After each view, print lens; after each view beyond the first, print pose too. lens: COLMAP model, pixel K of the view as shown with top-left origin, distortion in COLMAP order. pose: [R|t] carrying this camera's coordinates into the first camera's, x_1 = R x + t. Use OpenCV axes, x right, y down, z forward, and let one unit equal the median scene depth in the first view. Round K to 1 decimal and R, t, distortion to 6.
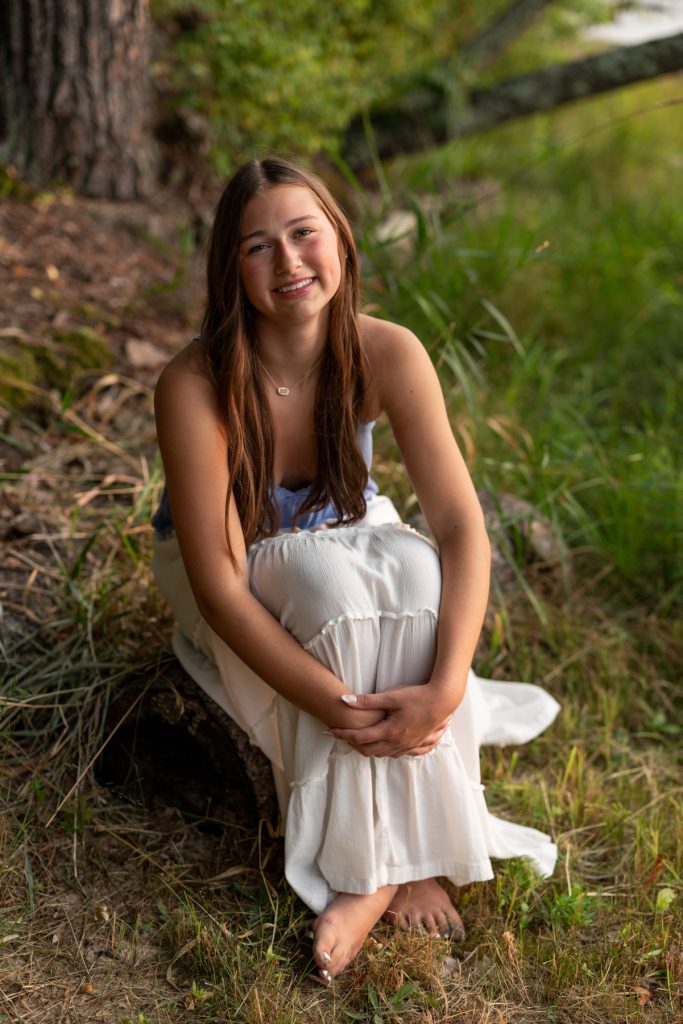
lens RADIAL K [[1411.7, 0, 341.5], [0, 1411.7, 512.0], [0, 0, 1]] dist [0.007843, -0.035455]
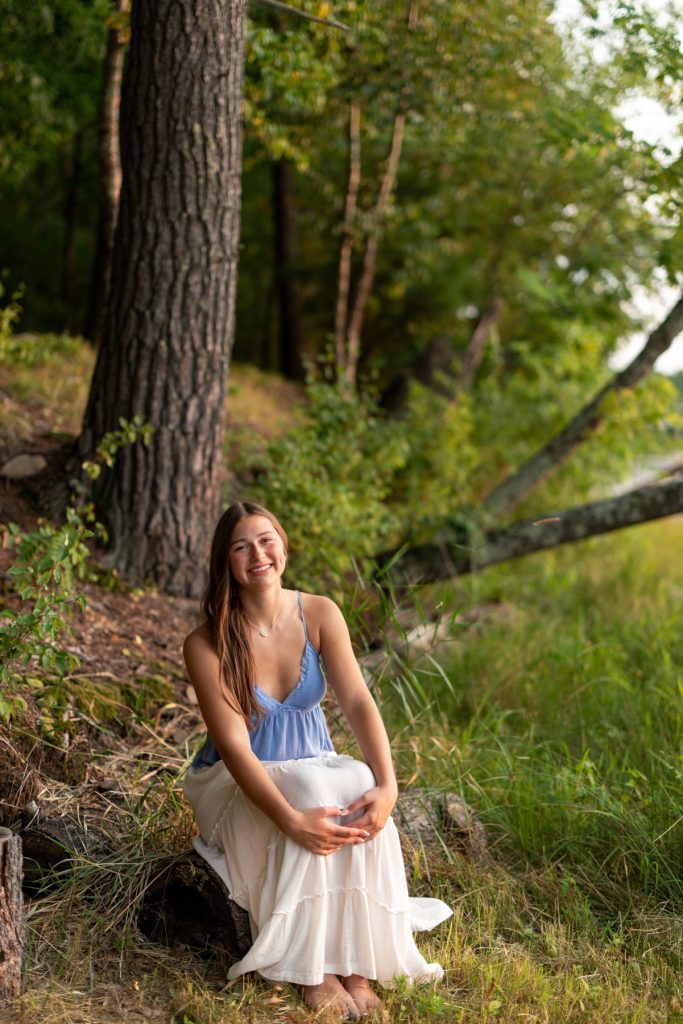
lens RADIAL K [[1411.7, 0, 341.5], [0, 1411.7, 512.0], [0, 0, 1]] dist [0.007843, -0.035455]
pose [[0.997829, 0.014271, -0.064294, 0.075251], [-0.033235, 0.951928, -0.304513, 0.115358], [0.056858, 0.305989, 0.950336, -0.318128]]
